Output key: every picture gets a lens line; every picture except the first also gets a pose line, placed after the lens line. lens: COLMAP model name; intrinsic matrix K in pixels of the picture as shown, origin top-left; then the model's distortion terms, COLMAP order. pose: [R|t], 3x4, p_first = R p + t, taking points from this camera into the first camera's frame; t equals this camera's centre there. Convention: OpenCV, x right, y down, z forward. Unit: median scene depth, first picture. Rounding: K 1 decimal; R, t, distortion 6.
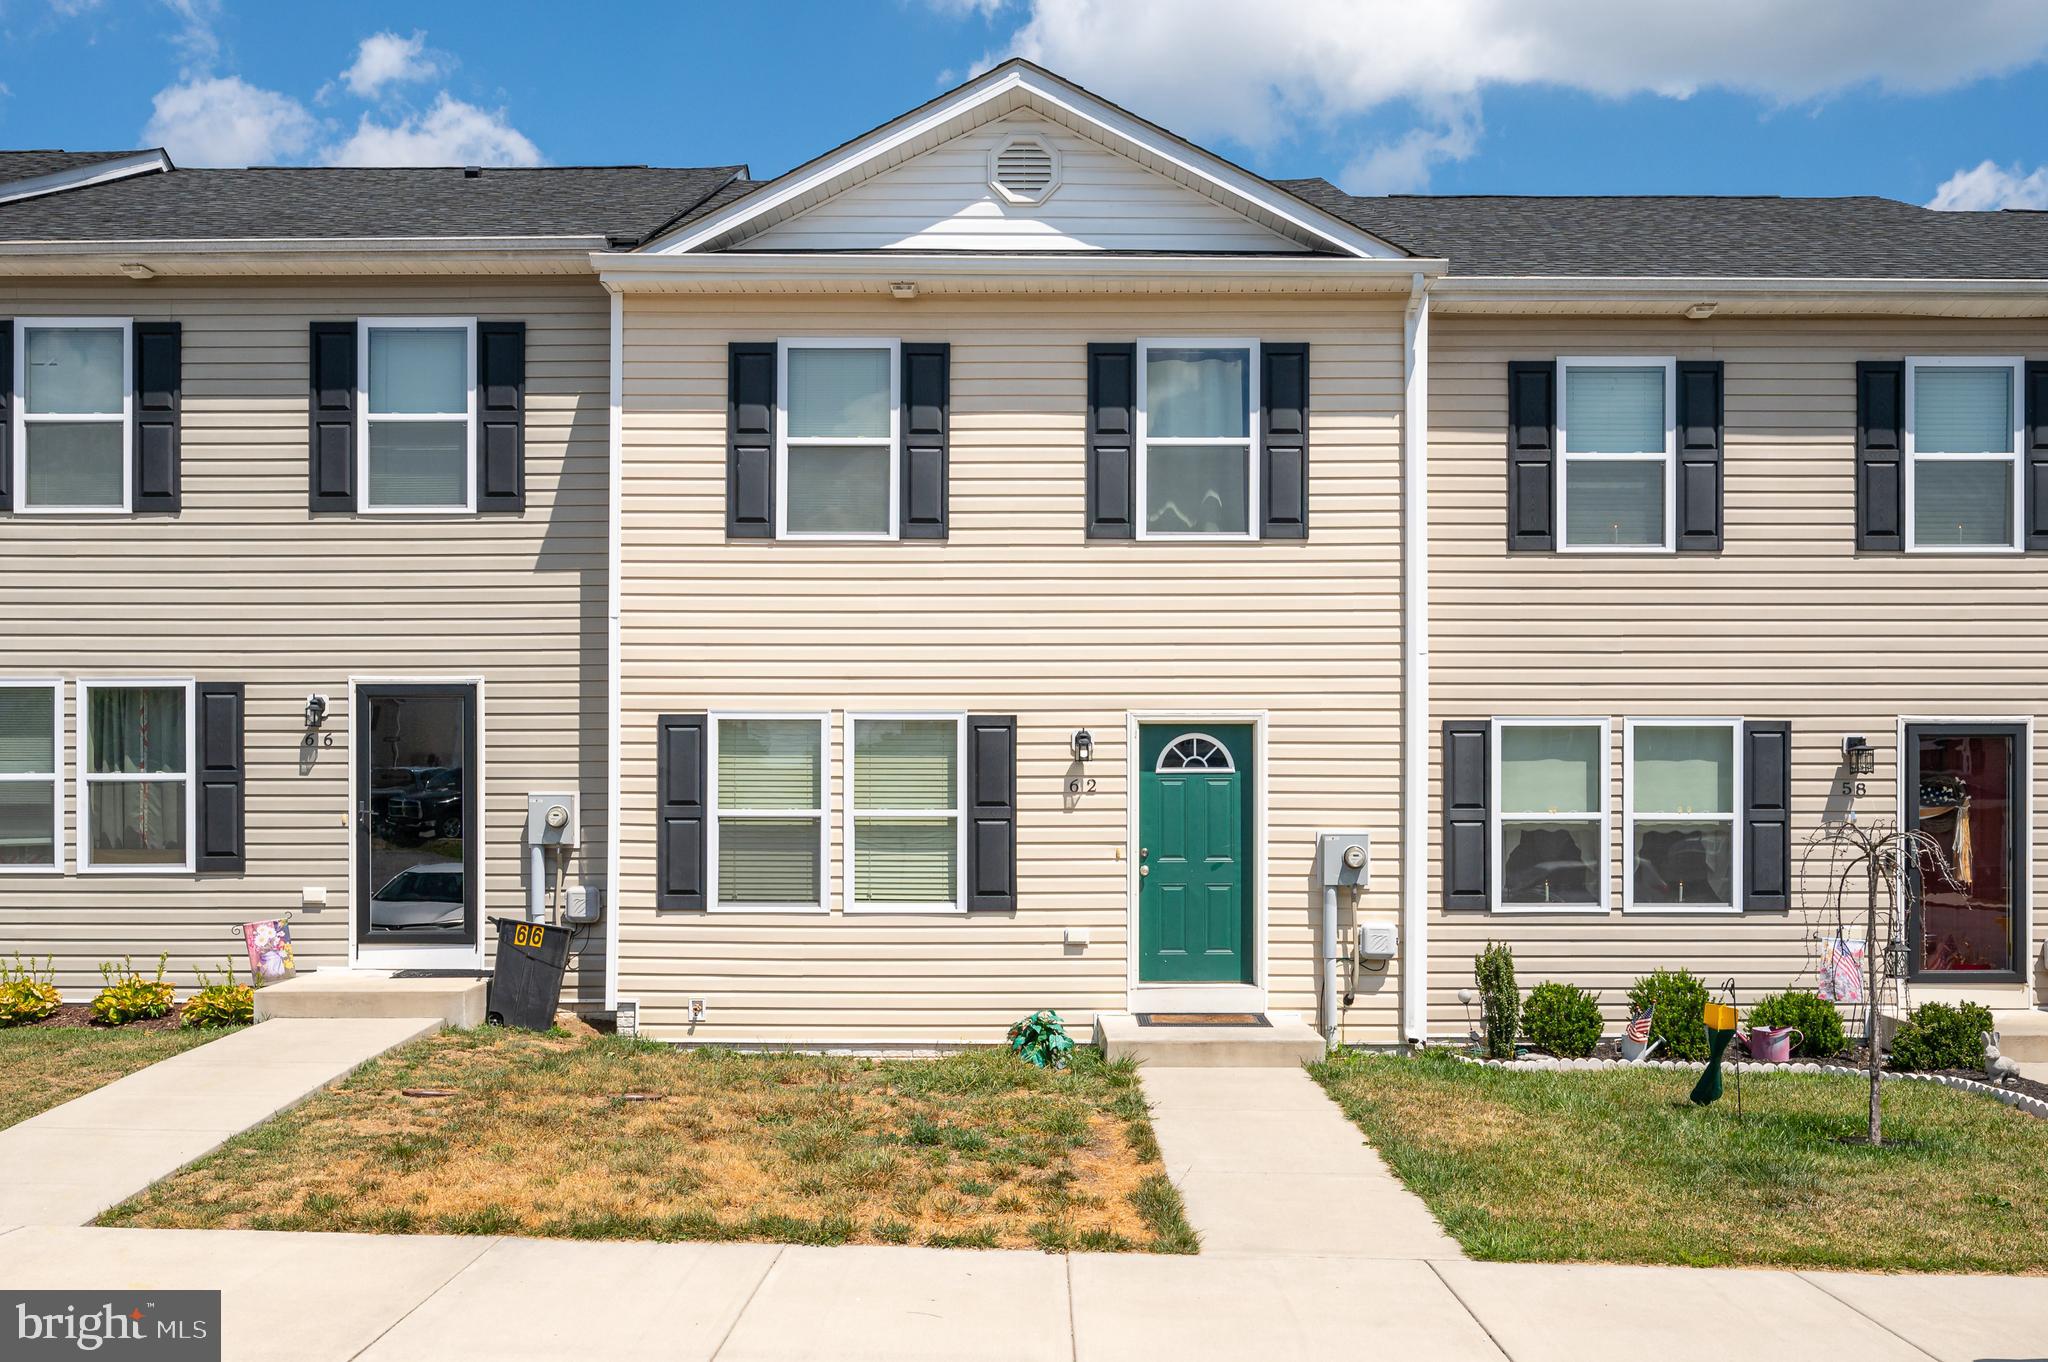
lens RADIAL K [[1448.0, 0, 1004.0], [0, 1448.0, 683.3], [0, 0, 1]] dist [-0.004407, 0.002189]
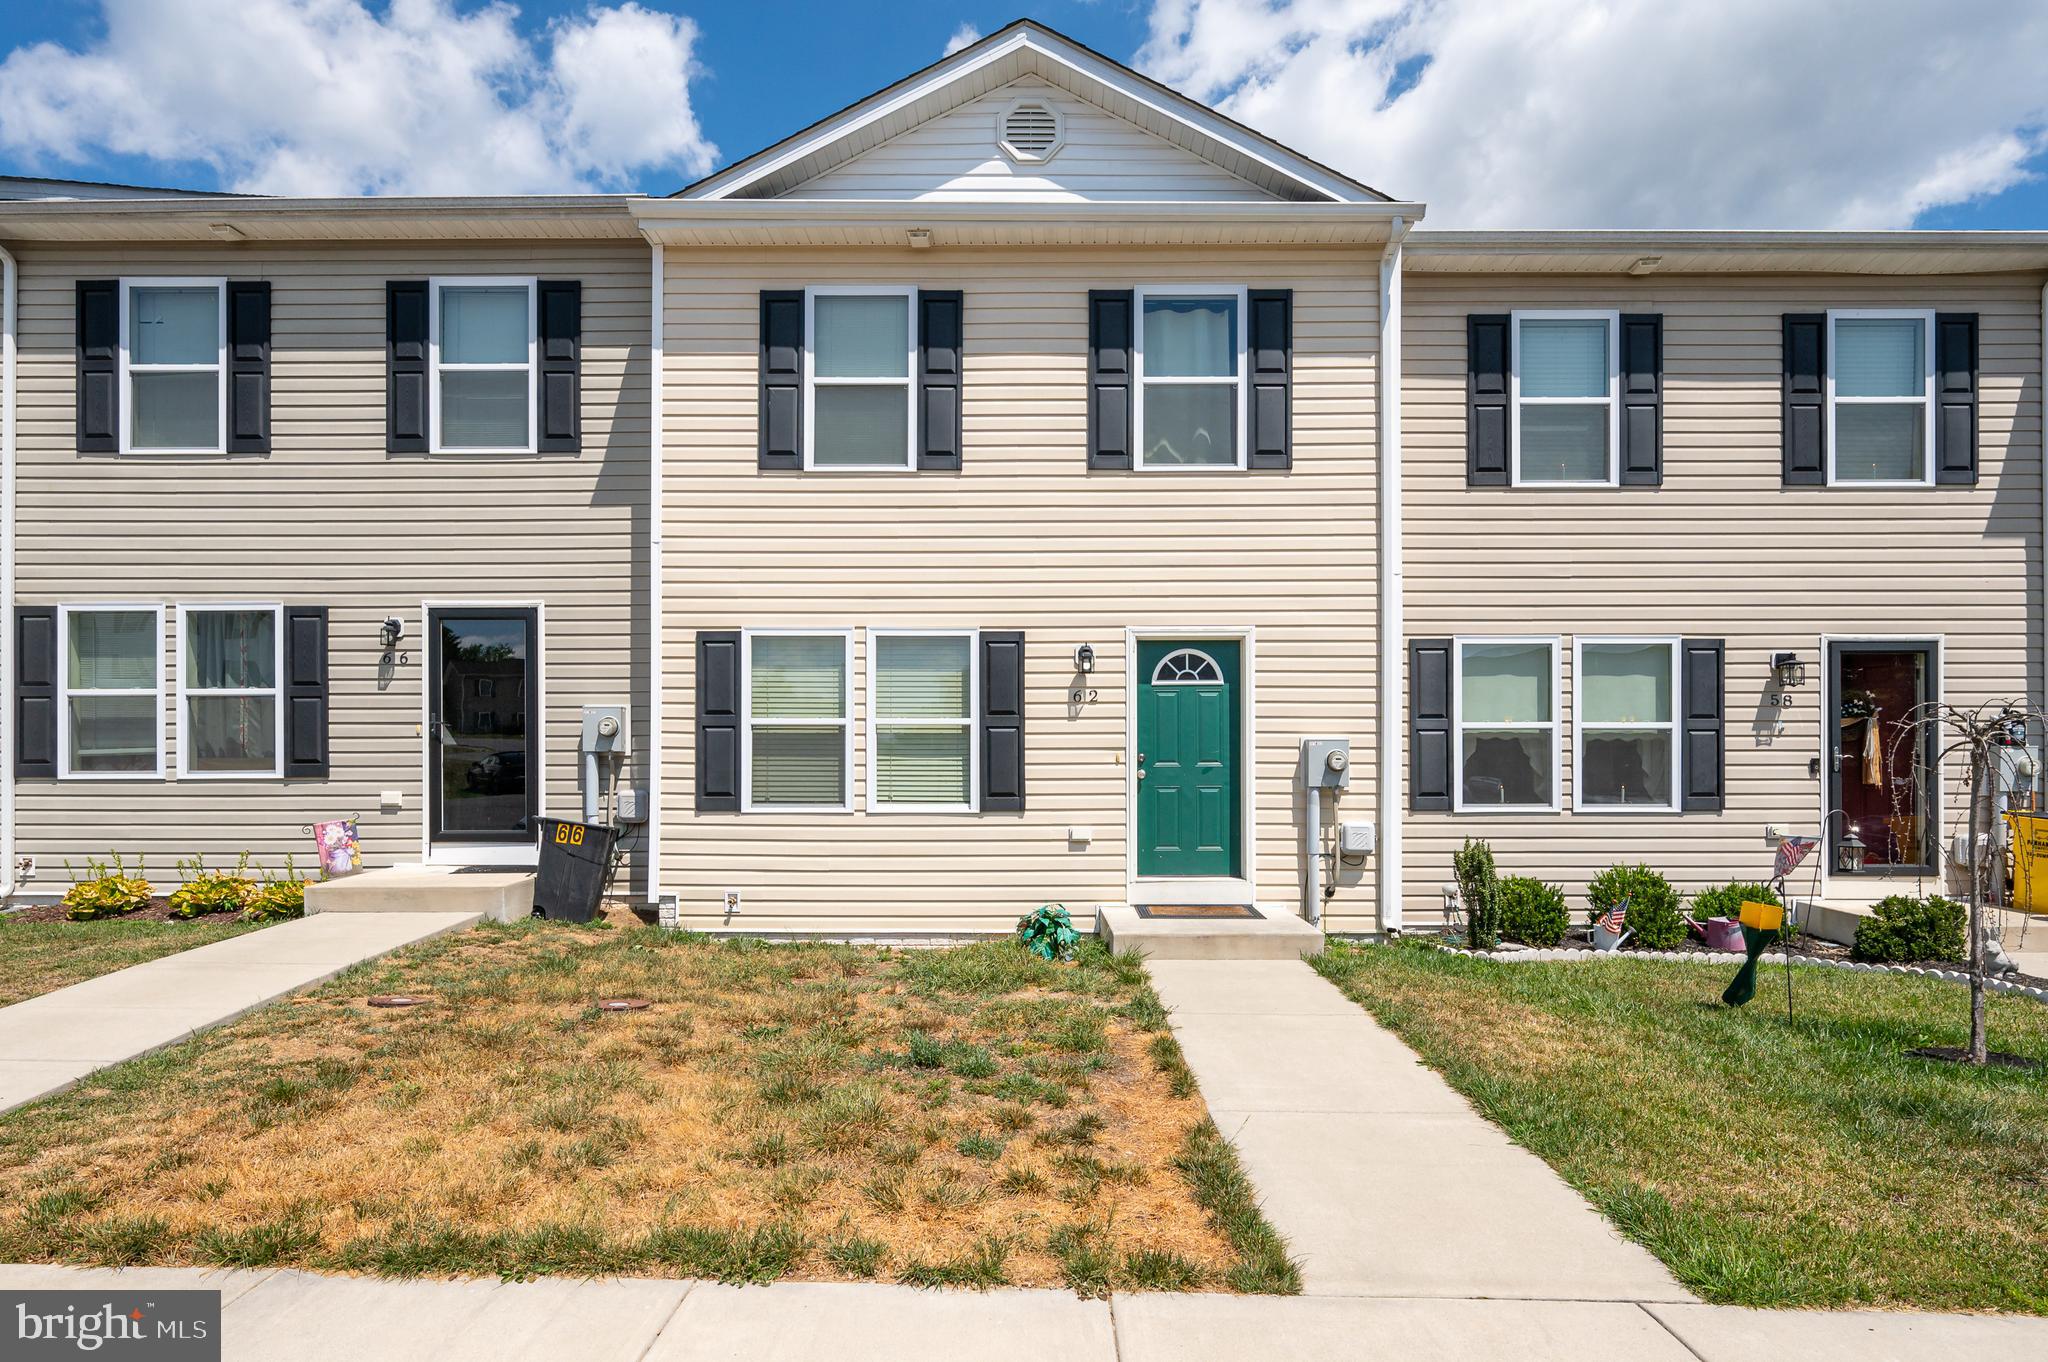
lens RADIAL K [[782.4, 0, 1010.0], [0, 782.4, 702.7], [0, 0, 1]] dist [-0.001339, 0.000467]
pose [[0.999994, -0.001953, -0.002889, -0.000799], [0.001951, 0.999998, -0.000809, 0.076057], [0.002890, 0.000803, 0.999996, 0.410468]]
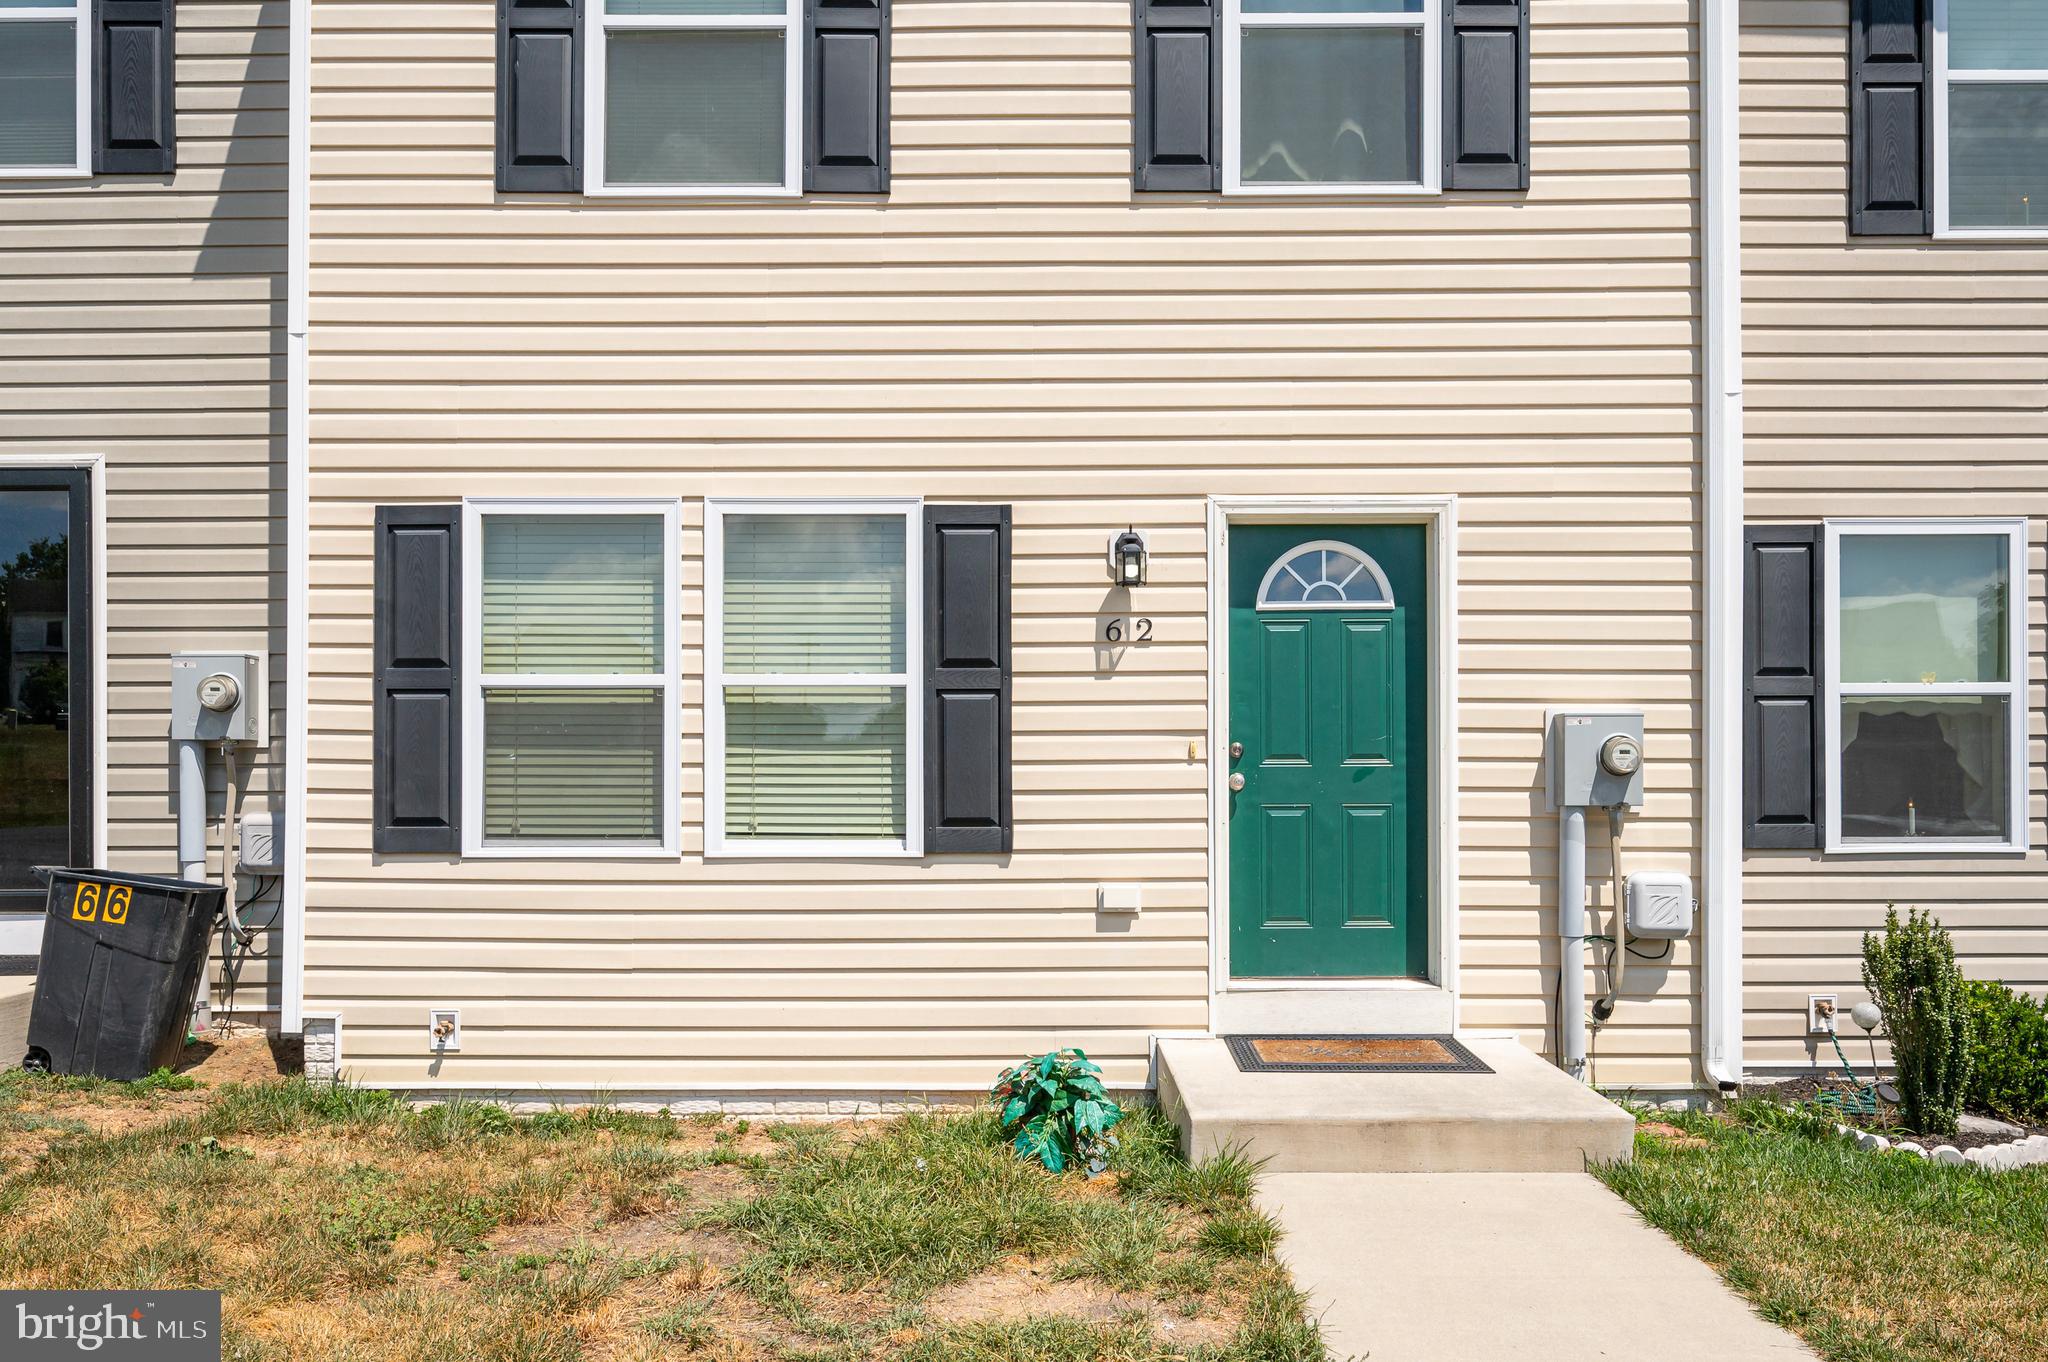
lens RADIAL K [[941.1, 0, 1024.7], [0, 941.1, 692.1], [0, 0, 1]] dist [-0.003171, 0.000554]
pose [[0.999991, -0.003029, -0.003129, 0.014776], [0.003025, 0.999995, -0.001316, 0.094919], [0.003133, 0.001307, 0.999994, 0.634065]]
